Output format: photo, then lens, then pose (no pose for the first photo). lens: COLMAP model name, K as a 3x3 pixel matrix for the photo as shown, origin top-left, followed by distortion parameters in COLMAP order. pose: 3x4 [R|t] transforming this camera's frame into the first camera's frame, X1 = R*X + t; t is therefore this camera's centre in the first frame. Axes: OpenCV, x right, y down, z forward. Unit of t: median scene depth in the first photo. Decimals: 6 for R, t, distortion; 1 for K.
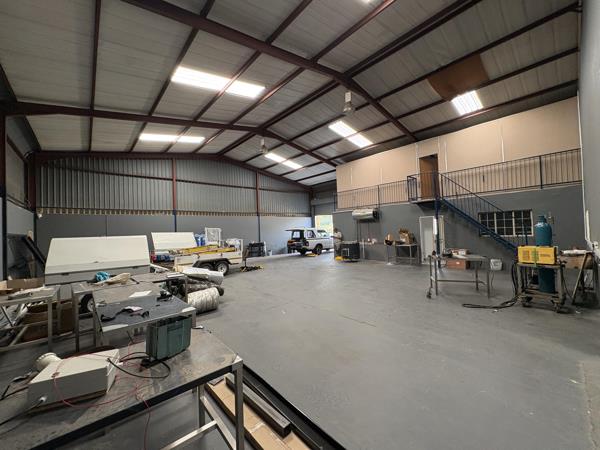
lens RADIAL K [[239.3, 0, 299.8], [0, 239.3, 224.9], [0, 0, 1]] dist [-0.001315, 0.000700]
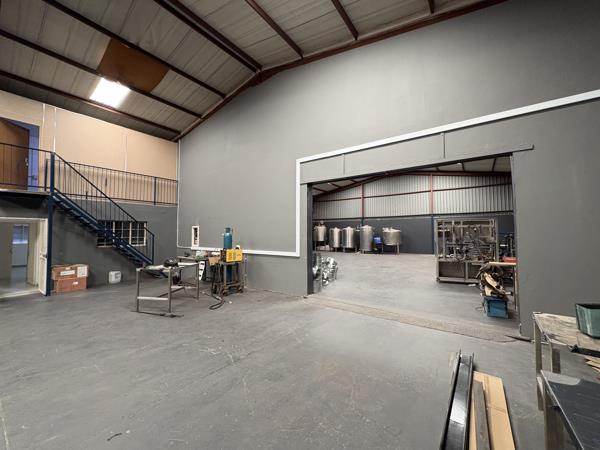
lens RADIAL K [[239.3, 0, 299.7], [0, 239.3, 226.5], [0, 0, 1]] dist [-0.001315, 0.000700]
pose [[-0.202551, 0.065388, 0.977086, -0.276050], [-0.009068, 0.997600, -0.068640, 0.028760], [-0.979230, -0.022763, -0.201472, 0.526786]]
